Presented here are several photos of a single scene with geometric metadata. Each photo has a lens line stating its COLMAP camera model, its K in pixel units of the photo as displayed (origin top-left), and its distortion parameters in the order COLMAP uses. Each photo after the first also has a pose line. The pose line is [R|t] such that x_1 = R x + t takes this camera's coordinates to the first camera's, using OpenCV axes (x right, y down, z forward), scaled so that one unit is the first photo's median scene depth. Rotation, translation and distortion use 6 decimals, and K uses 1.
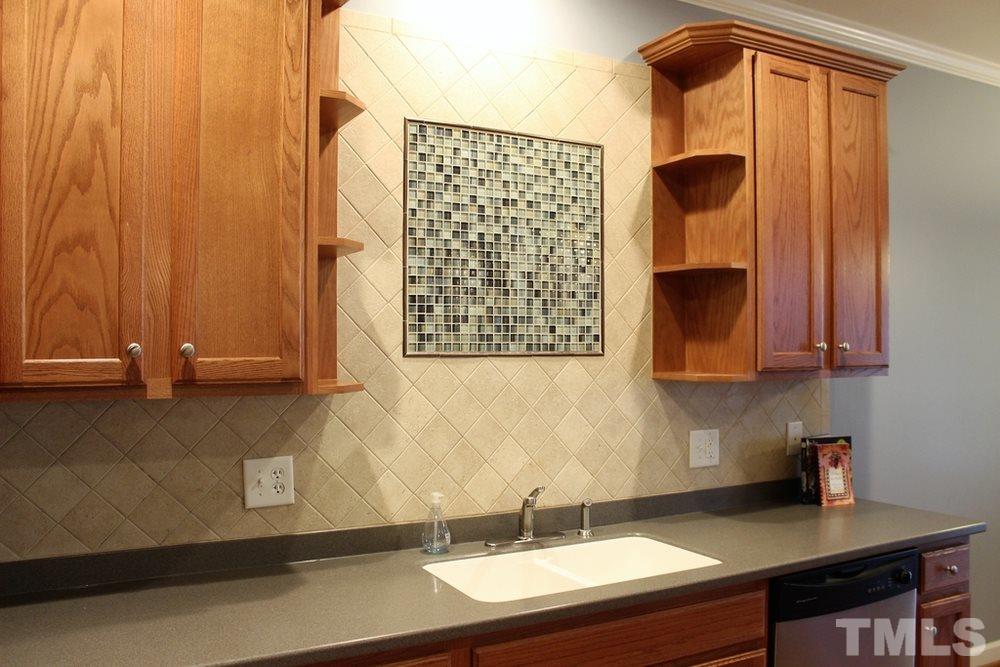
lens RADIAL K [[838.5, 0, 502.7], [0, 838.5, 337.4], [0, 0, 1]] dist [-0.149233, 0.133892]
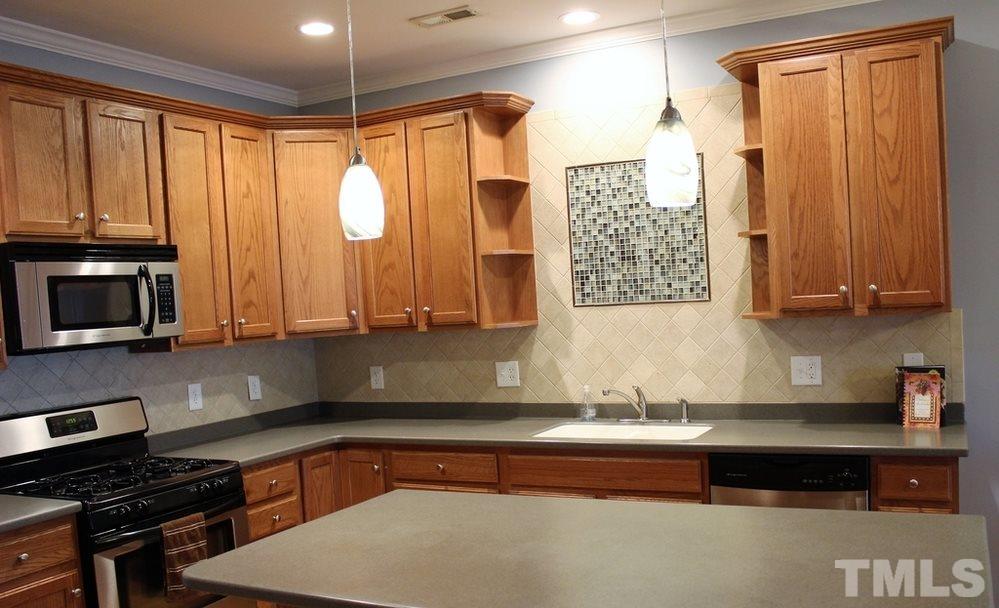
lens RADIAL K [[894.5, 0, 524.3], [0, 894.5, 355.7], [0, 0, 1]] dist [-0.155924, 0.137785]
pose [[0.578923, 0.023362, -0.815047, 1.304596], [0.058712, 0.995800, 0.070246, -0.011697], [0.813265, -0.088521, 0.575121, -0.152570]]
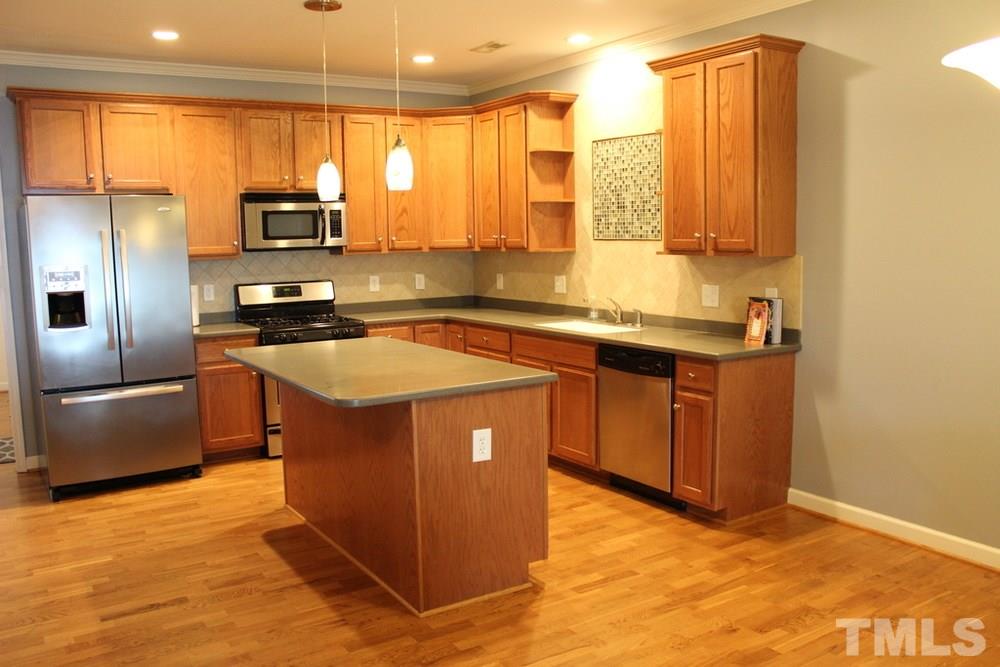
lens RADIAL K [[838.5, 0, 500.6], [0, 838.5, 337.3], [0, 0, 1]] dist [-0.149233, 0.133892]
pose [[0.080408, 0.121475, -0.989332, 2.276245], [0.018799, 0.992185, 0.123353, -0.001231], [0.996585, -0.028517, 0.077496, 0.518341]]
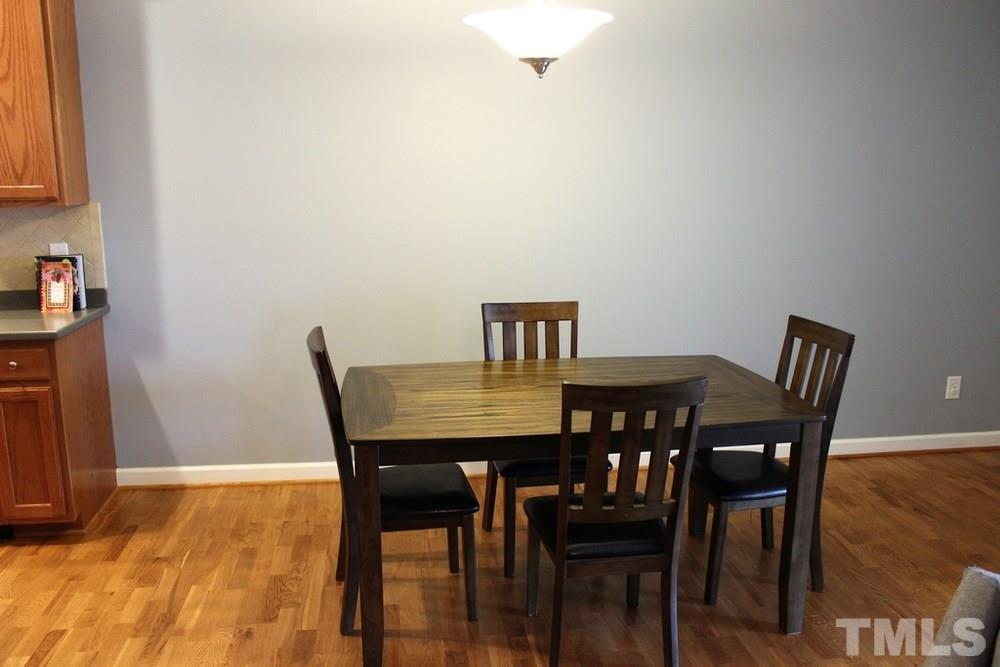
lens RADIAL K [[838.5, 0, 500.6], [0, 838.5, 335.8], [0, 0, 1]] dist [-0.149233, 0.133892]
pose [[0.938904, 0.074135, -0.336099, 1.767010], [-0.003938, 0.978776, 0.204894, -0.014967], [0.344156, -0.191053, 0.919269, 0.126679]]
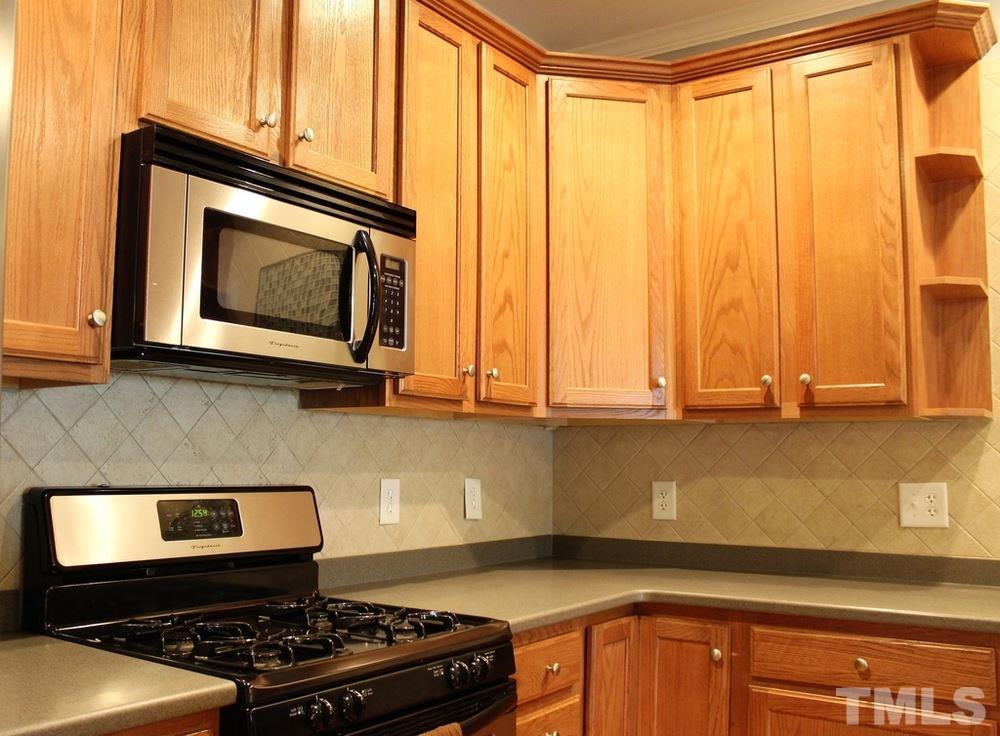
lens RADIAL K [[974.6, 0, 435.6], [0, 974.6, 387.9], [0, 0, 1]] dist [-0.092800, 0.000000]
pose [[0.428820, -0.059408, -0.901434, 0.535226], [-0.011238, 0.997407, -0.071079, 0.104735], [0.903320, 0.040610, 0.427041, -0.126778]]
